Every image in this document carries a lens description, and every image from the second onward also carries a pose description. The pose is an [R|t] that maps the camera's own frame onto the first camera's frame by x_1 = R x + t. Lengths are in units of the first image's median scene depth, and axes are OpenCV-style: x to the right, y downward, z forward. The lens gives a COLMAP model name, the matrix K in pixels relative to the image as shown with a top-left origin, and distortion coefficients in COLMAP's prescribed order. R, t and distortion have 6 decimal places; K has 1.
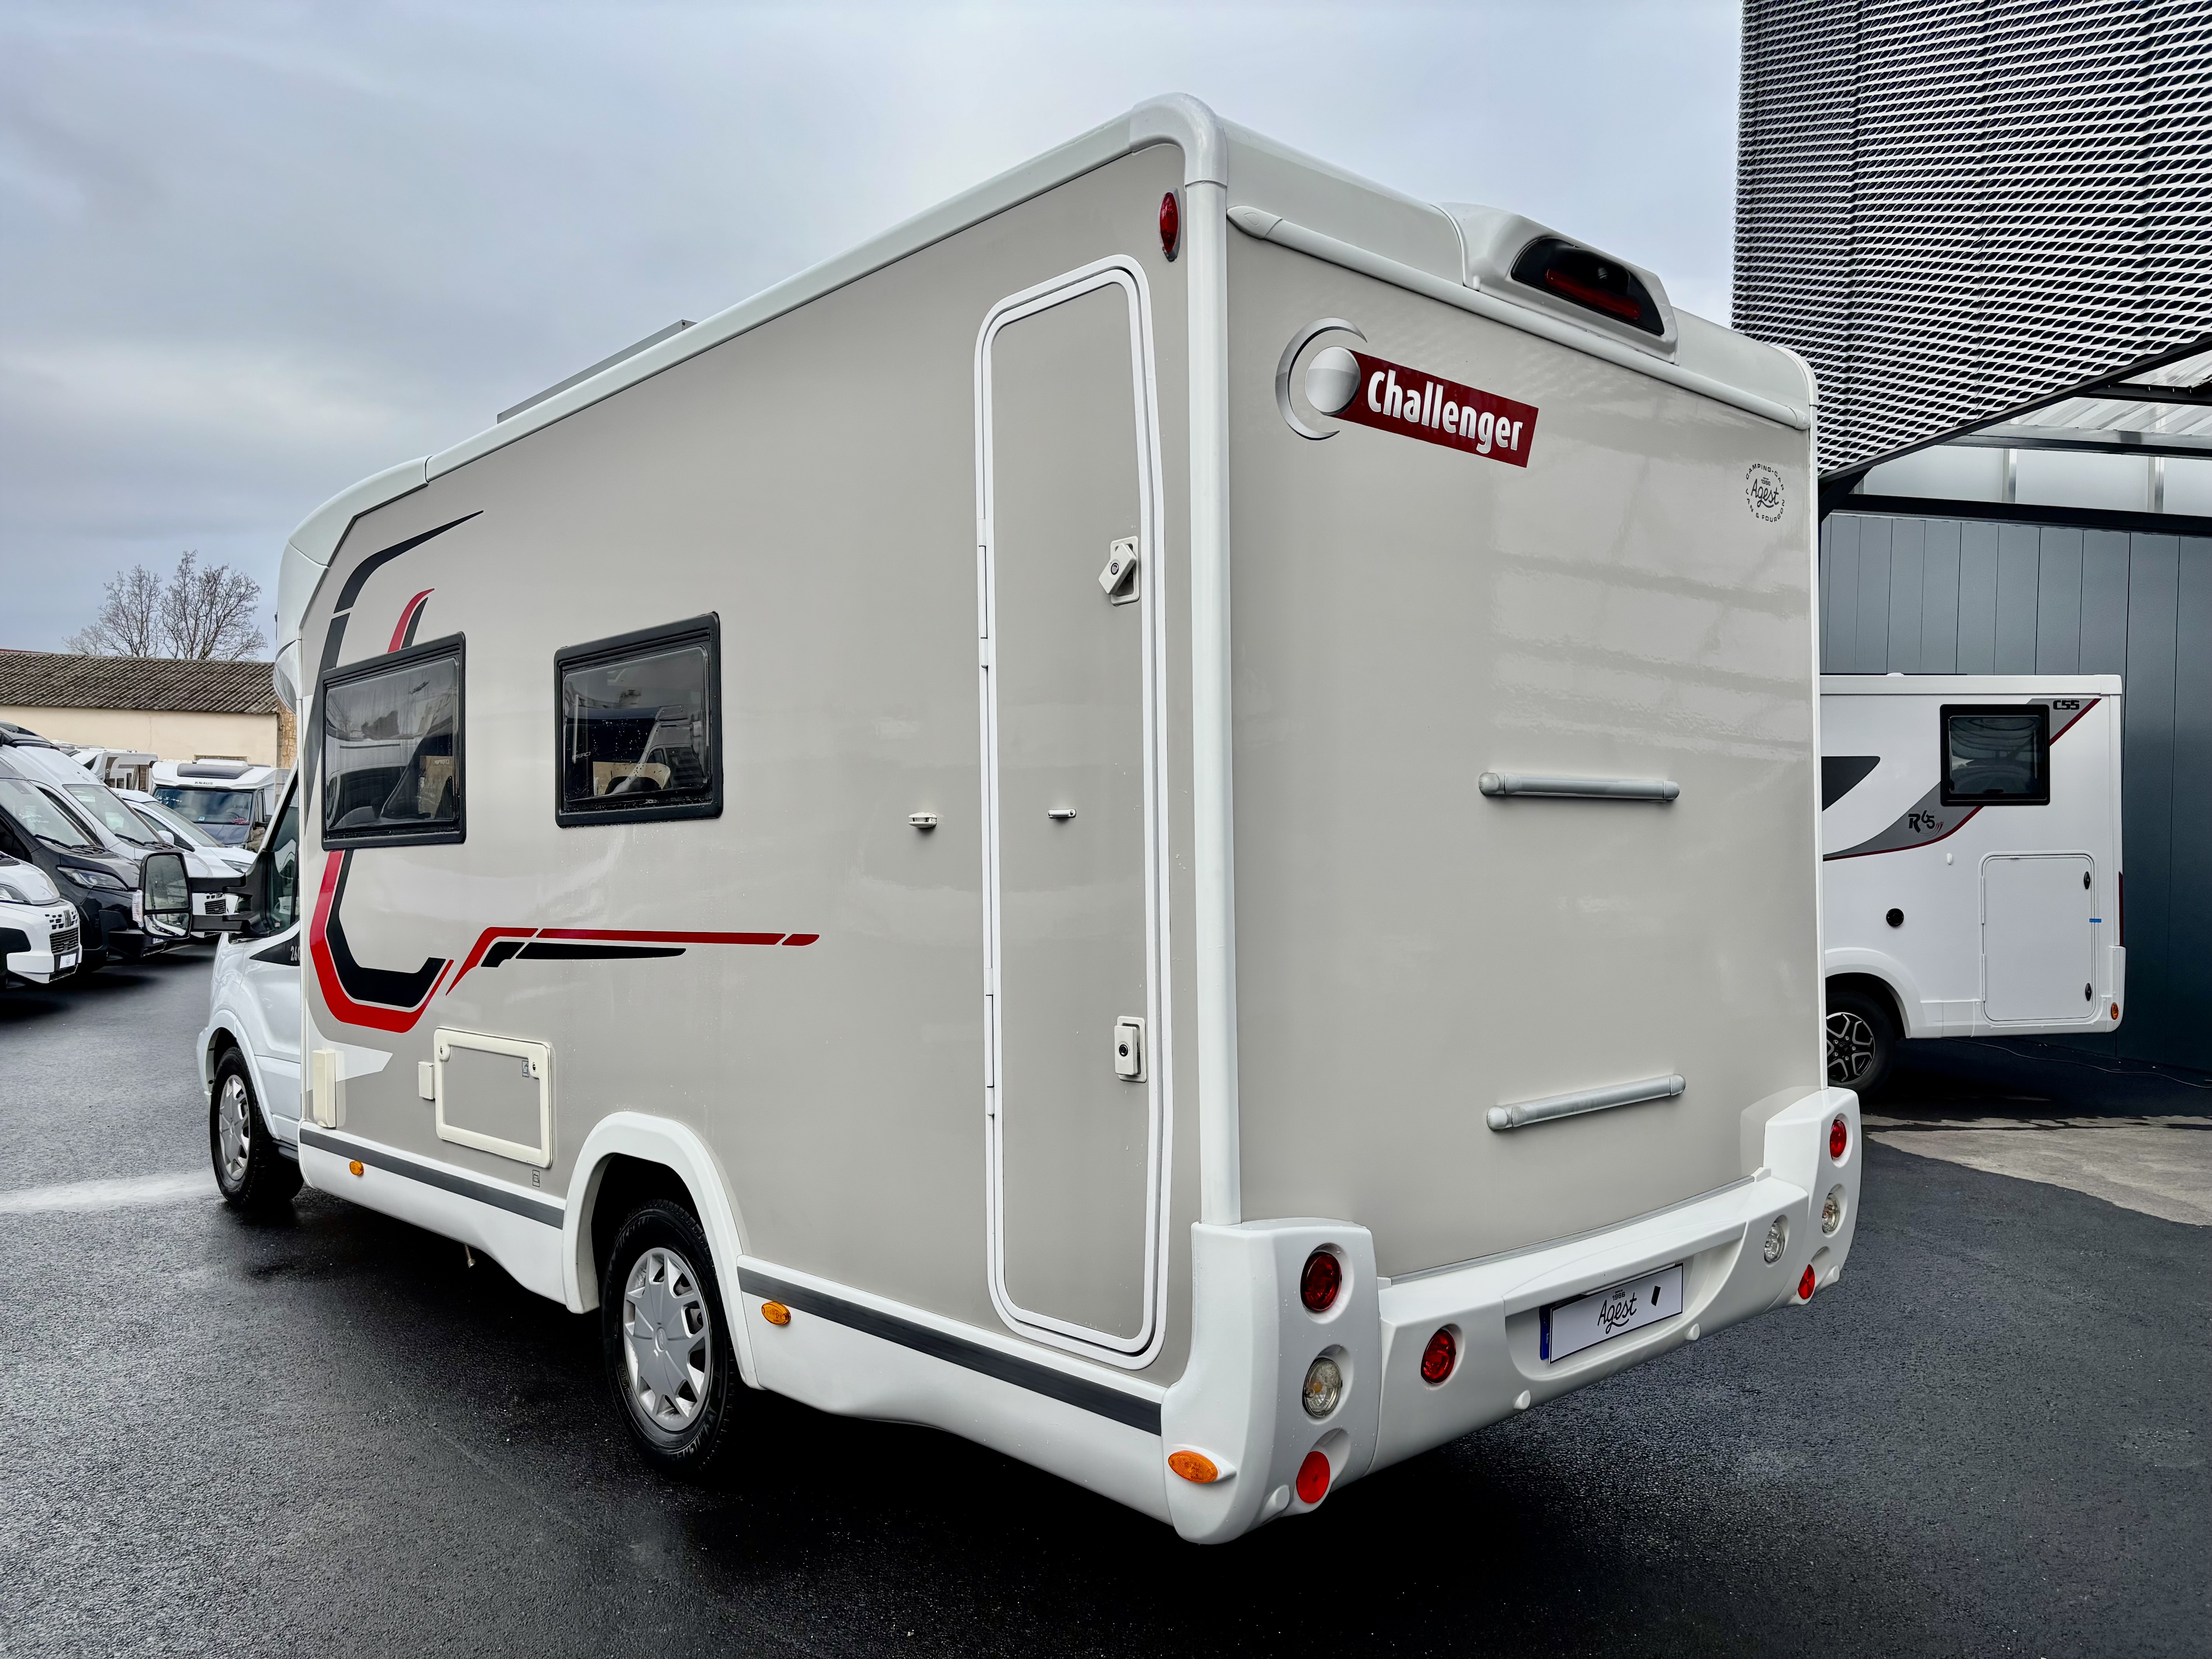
lens RADIAL K [[1682.2, 0, 1094.6], [0, 1682.2, 829.4], [0, 0, 1]] dist [-0.002876, -0.003359]
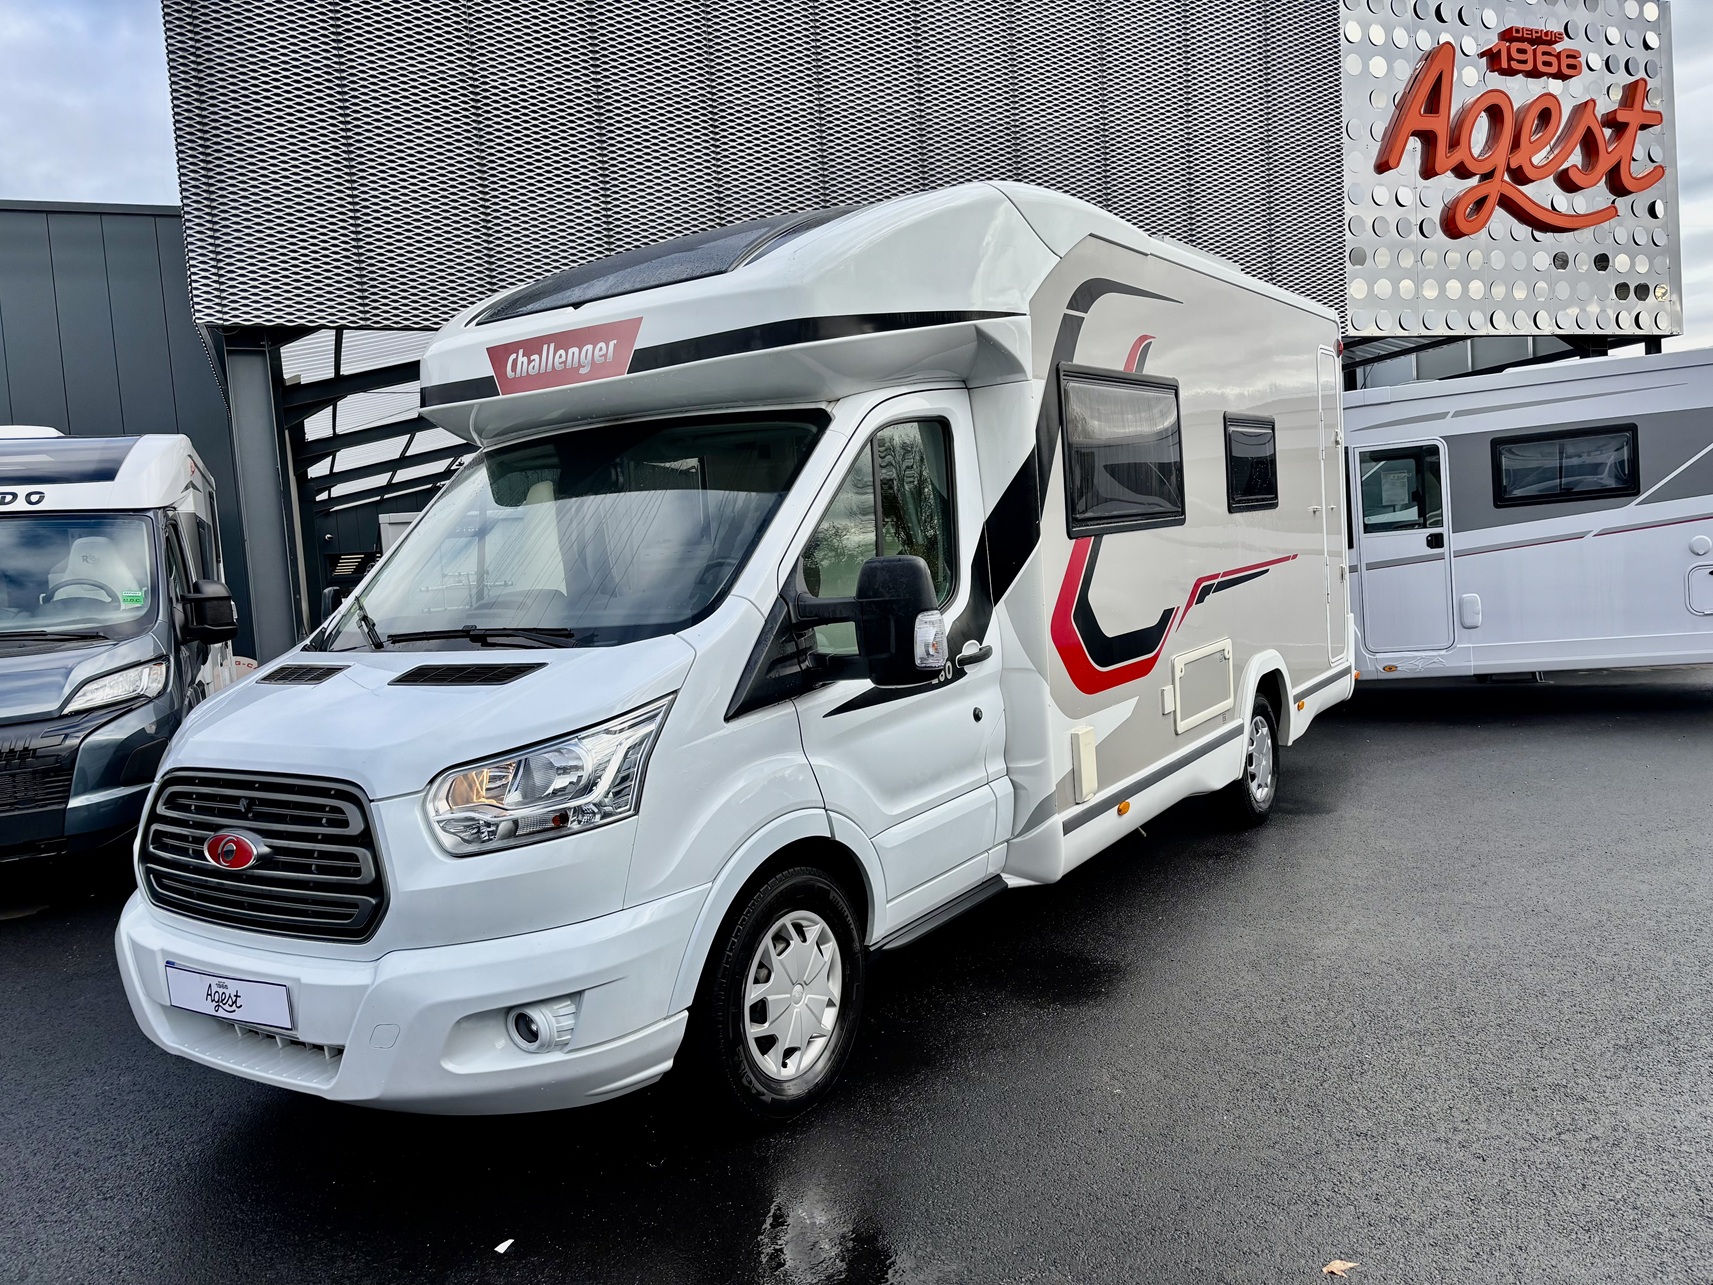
lens RADIAL K [[1302.7, 0, 856.4], [0, 1302.7, 642.6], [0, 0, 1]] dist [-0.002876, -0.003359]
pose [[-0.243003, -0.055380, 0.968443, -1.410185], [0.054248, 0.996031, 0.070570, 0.014839], [-0.968507, 0.069685, -0.239034, 1.550865]]
